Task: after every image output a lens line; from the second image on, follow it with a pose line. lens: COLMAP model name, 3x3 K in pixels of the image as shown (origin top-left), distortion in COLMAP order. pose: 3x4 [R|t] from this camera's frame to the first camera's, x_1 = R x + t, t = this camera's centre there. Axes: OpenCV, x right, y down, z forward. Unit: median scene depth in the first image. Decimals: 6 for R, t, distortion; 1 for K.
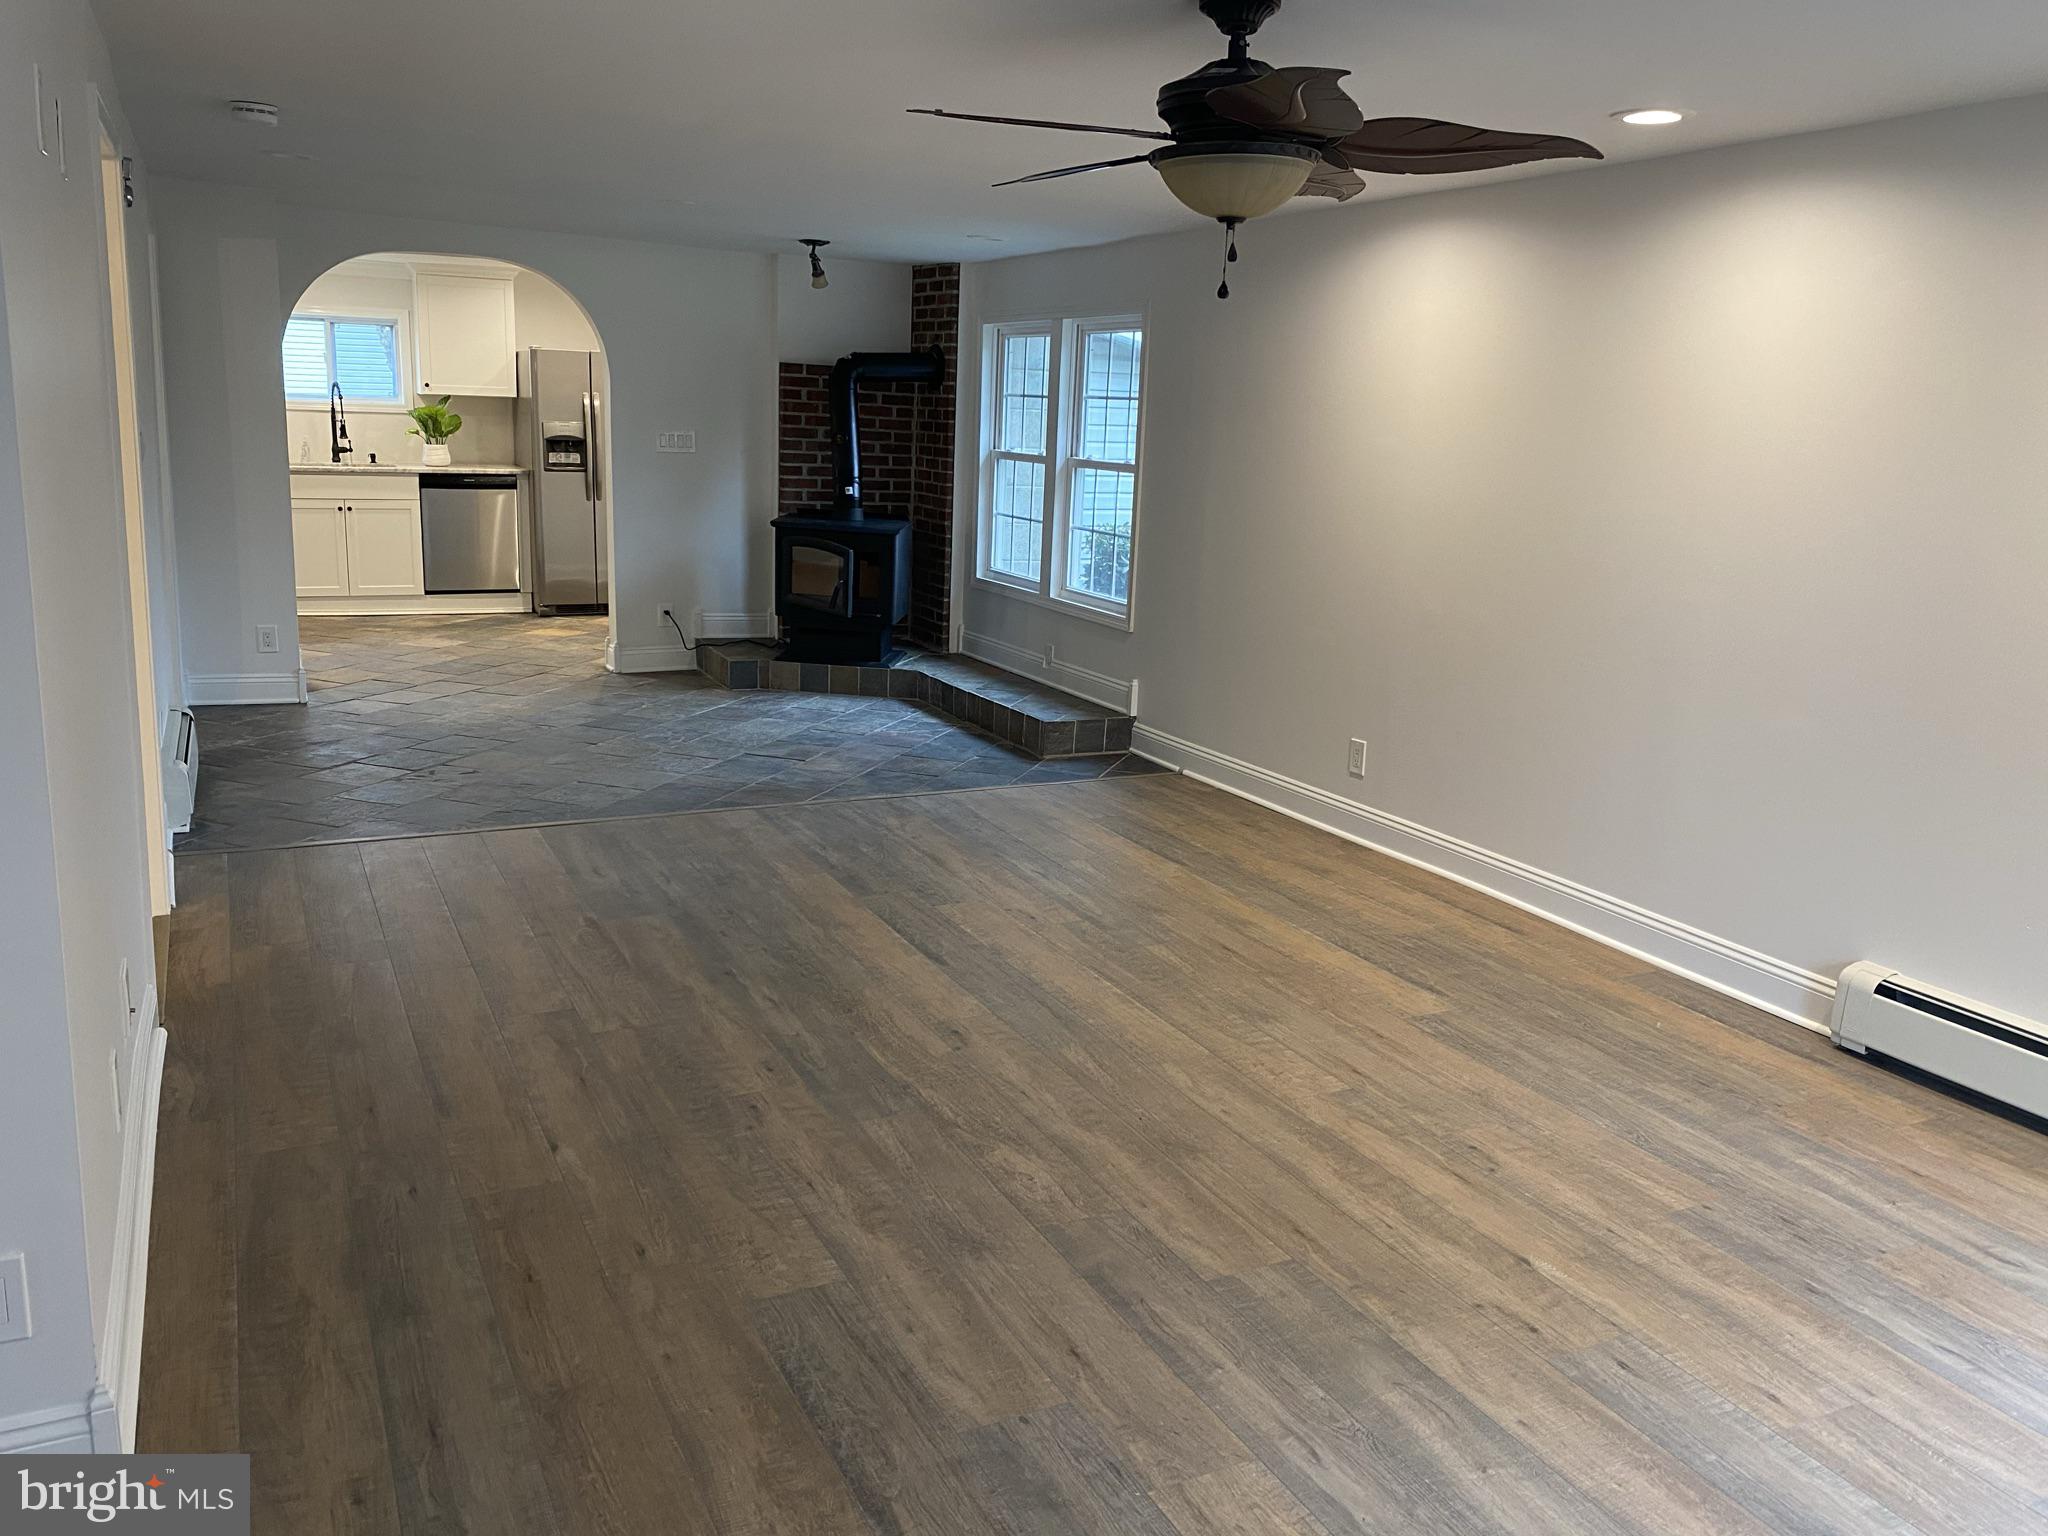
lens RADIAL K [[1571.8, 0, 1043.0], [0, 1571.8, 762.5], [0, 0, 1]] dist [0.038073, -0.038655]
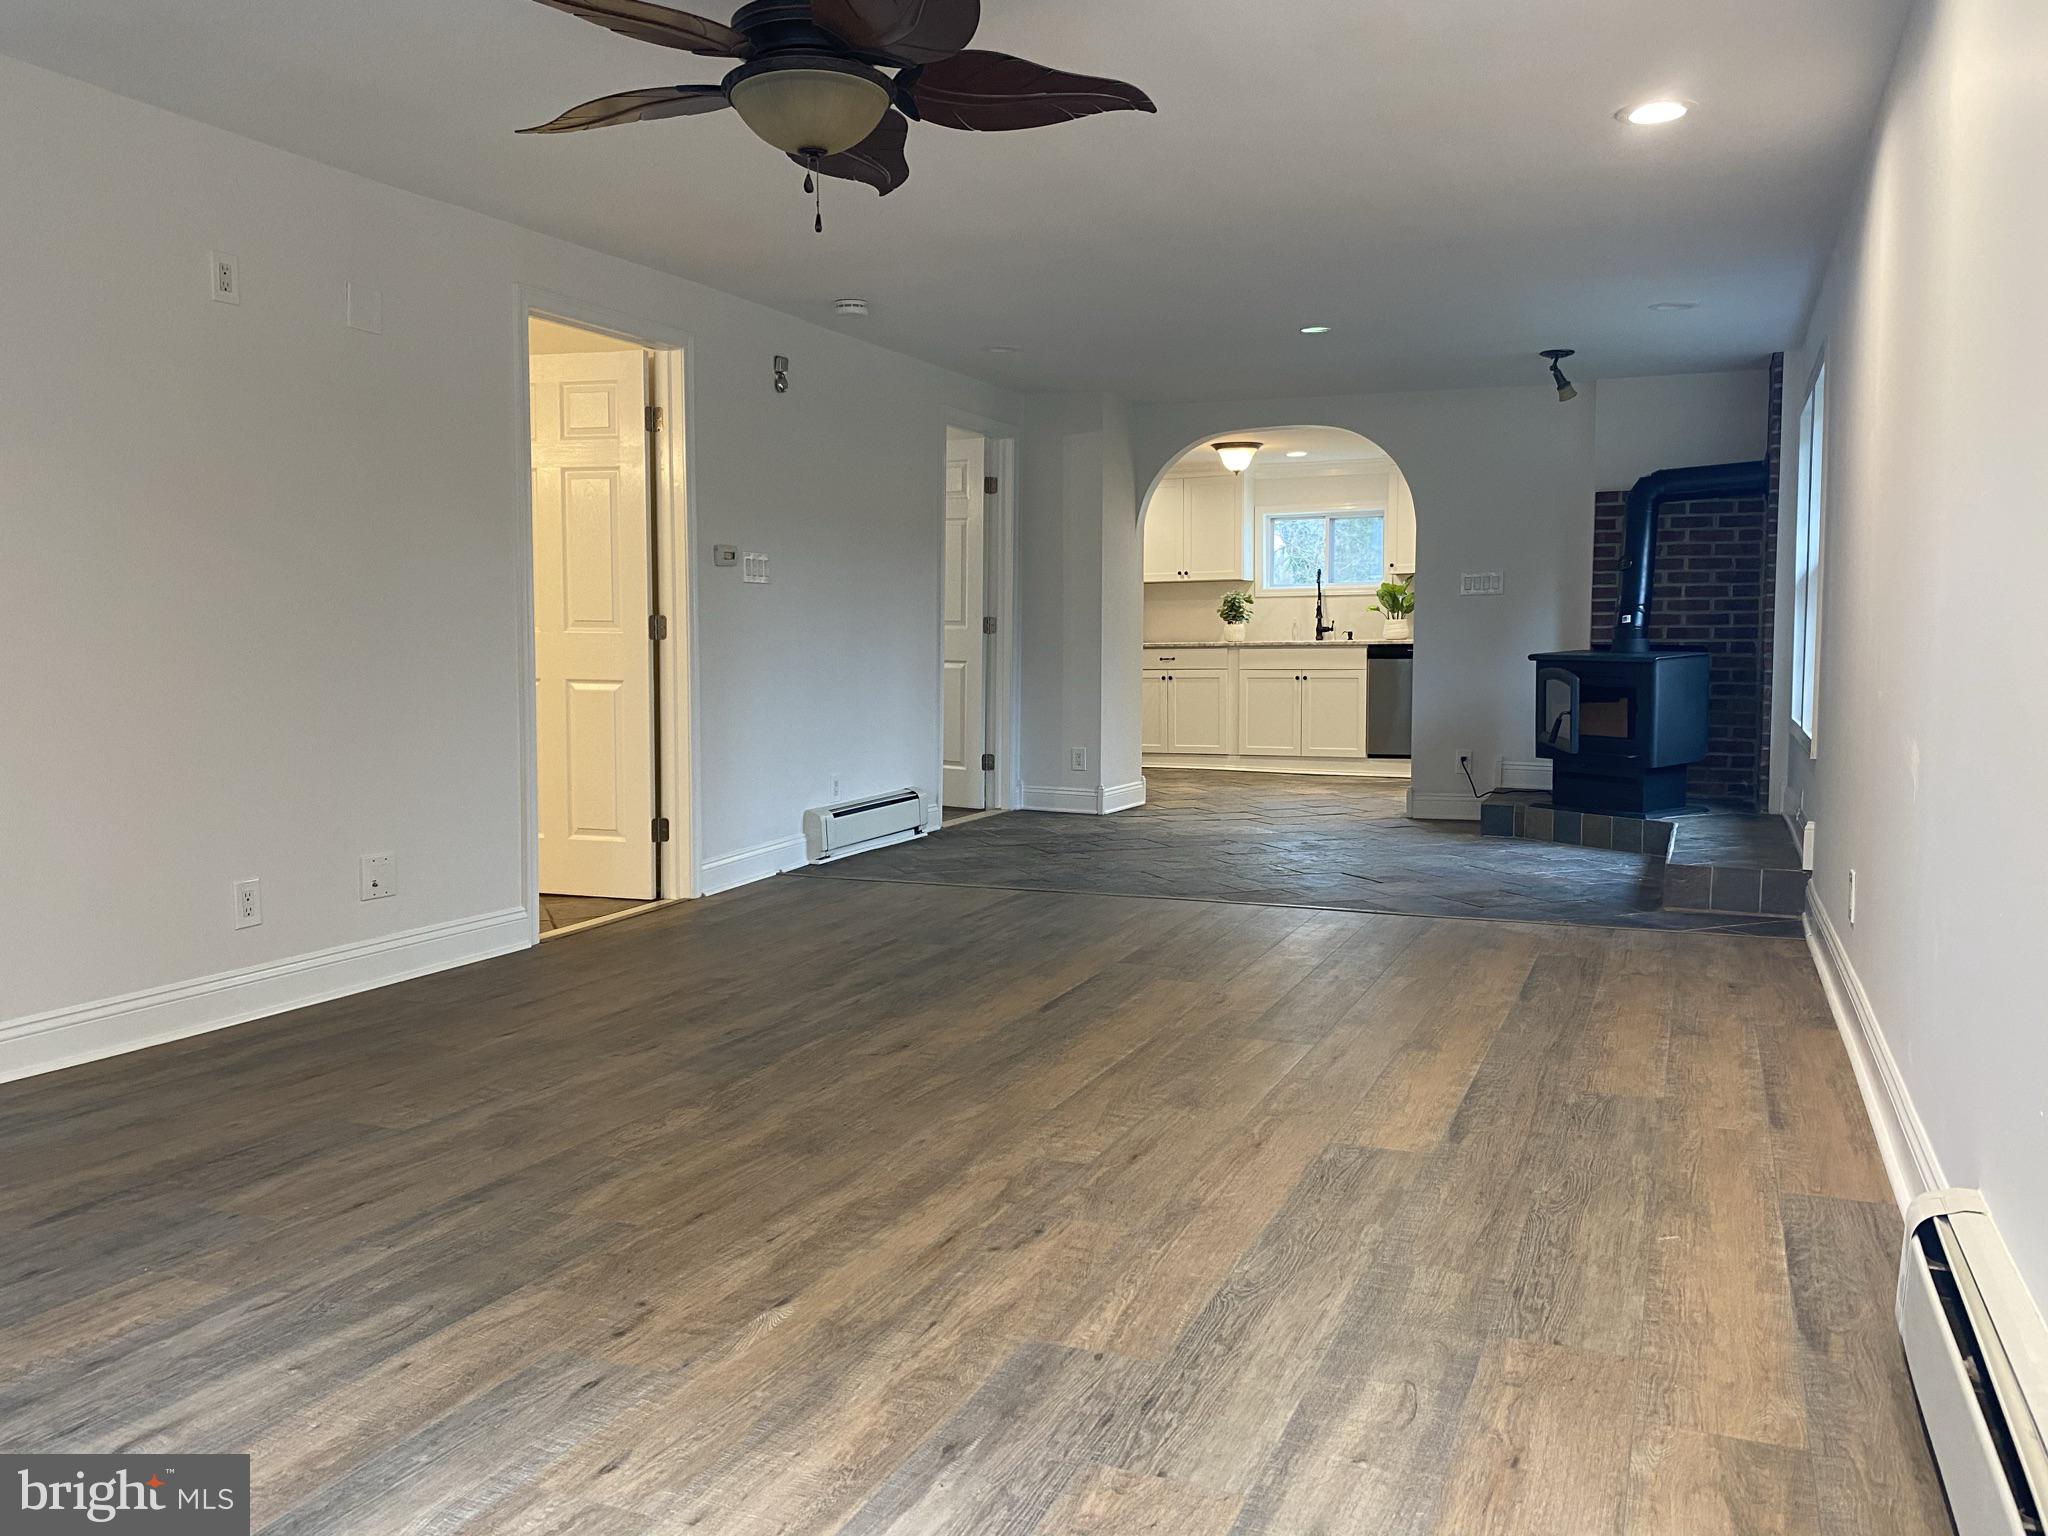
lens RADIAL K [[1571.8, 0, 1009.7], [0, 1571.8, 760.5], [0, 0, 1]] dist [0.038073, -0.038655]
pose [[0.634112, 0.013453, -0.773124, 0.634018], [-0.138025, 0.985760, -0.096054, 0.070564], [0.760823, 0.167619, 0.626939, 0.354012]]
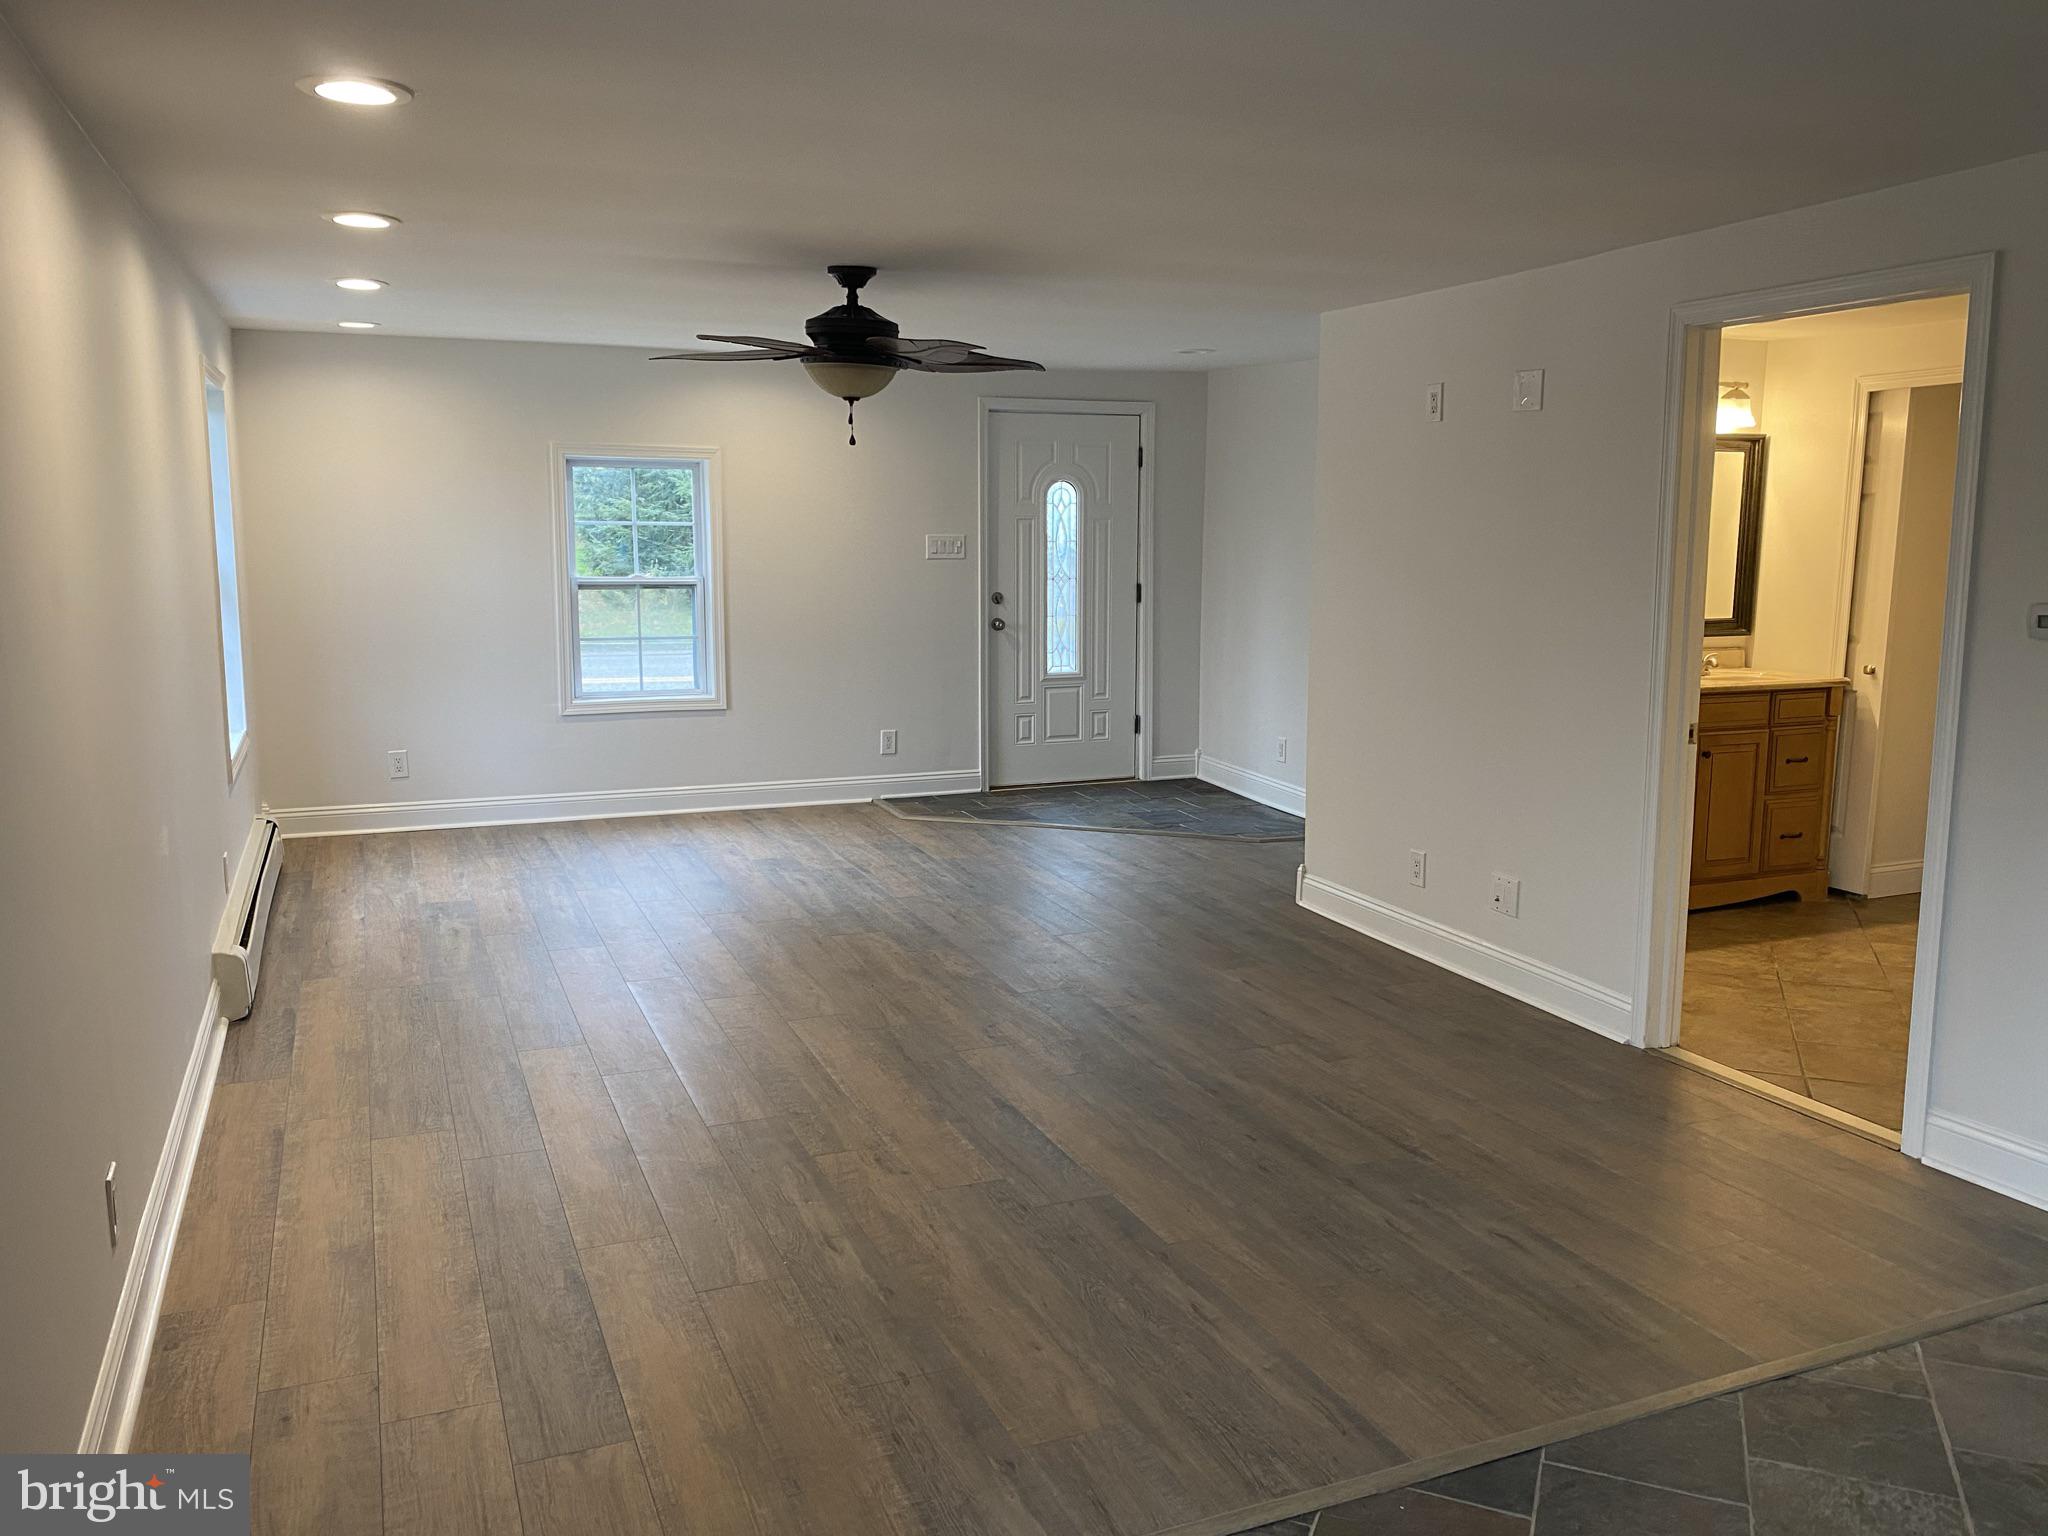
lens RADIAL K [[1571.8, 0, 1044.0], [0, 1571.8, 755.9], [0, 0, 1]] dist [0.038073, -0.038655]
pose [[-0.997125, -0.055992, 0.051058, -0.124320], [-0.033466, 0.929928, 0.366215, -0.400042], [-0.067985, 0.363453, -0.929128, 1.749159]]
